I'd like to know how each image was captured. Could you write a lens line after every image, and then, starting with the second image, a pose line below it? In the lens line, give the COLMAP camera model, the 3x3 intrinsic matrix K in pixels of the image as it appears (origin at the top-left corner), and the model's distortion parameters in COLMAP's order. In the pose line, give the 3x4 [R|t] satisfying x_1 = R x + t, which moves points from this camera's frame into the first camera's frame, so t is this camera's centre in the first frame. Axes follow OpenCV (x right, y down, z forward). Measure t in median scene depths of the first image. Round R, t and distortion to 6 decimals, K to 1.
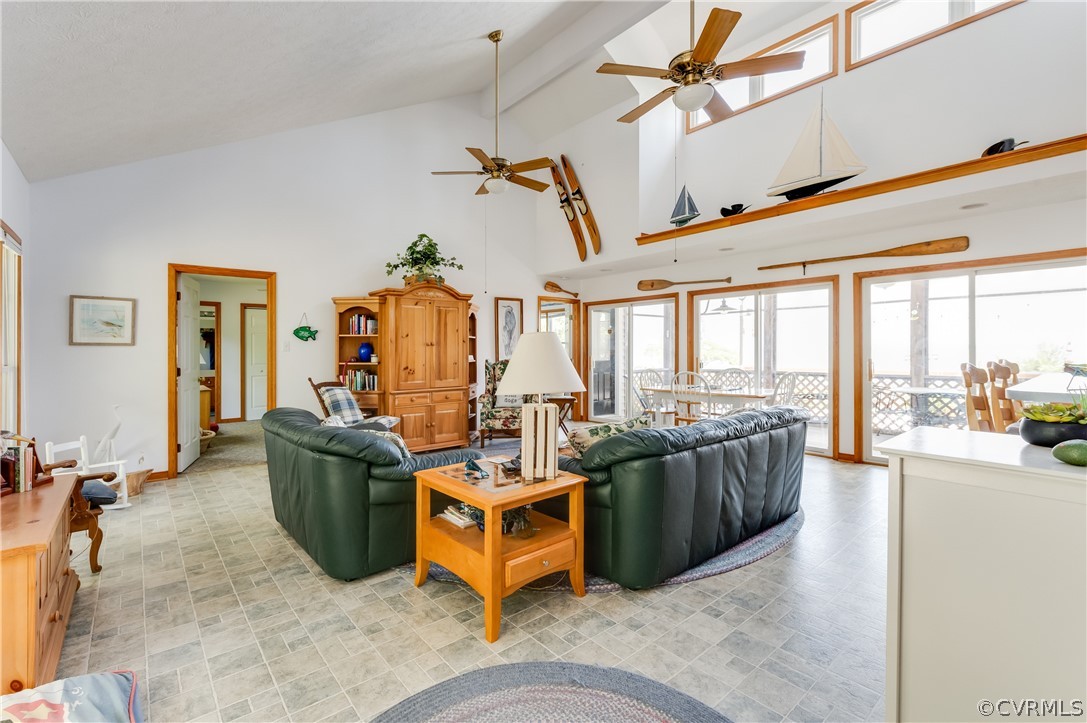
lens RADIAL K [[484.3, 0, 541.2], [0, 484.3, 352.2], [0, 0, 1]] dist [0.003292, -0.000189]
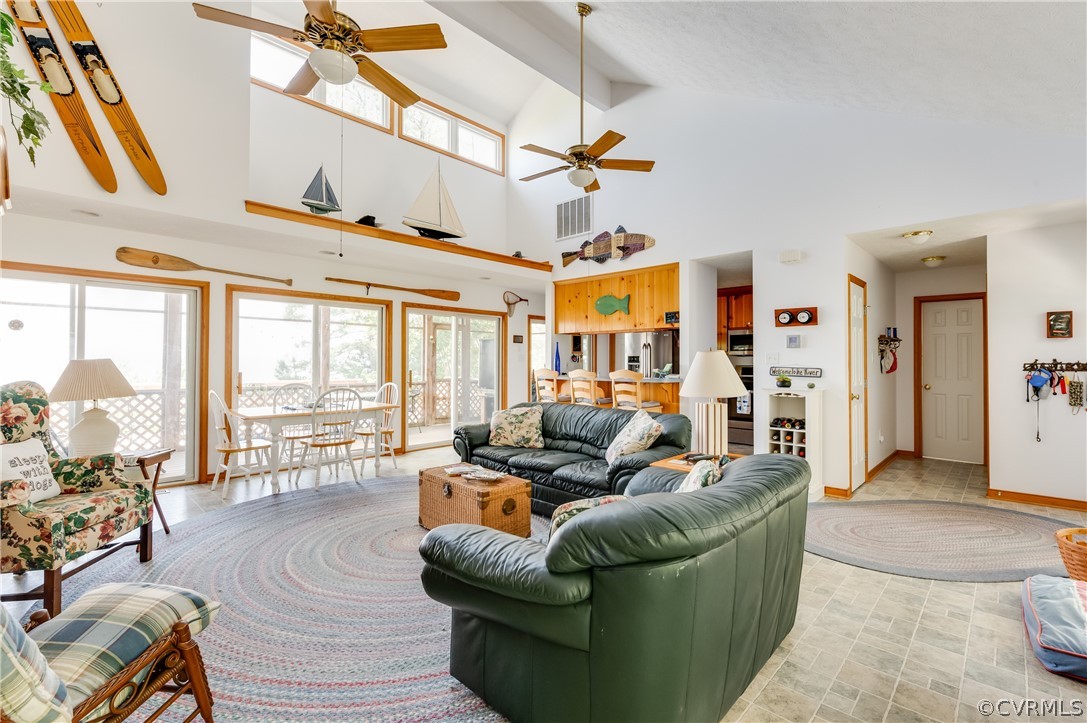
lens RADIAL K [[484.3, 0, 541.3], [0, 484.3, 359.5], [0, 0, 1]] dist [0.003292, -0.000189]
pose [[-0.101511, 0.010979, 0.994774, -0.584172], [0.000776, 0.999940, -0.010957, -0.001047], [-0.994834, -0.000340, -0.101514, 0.714657]]
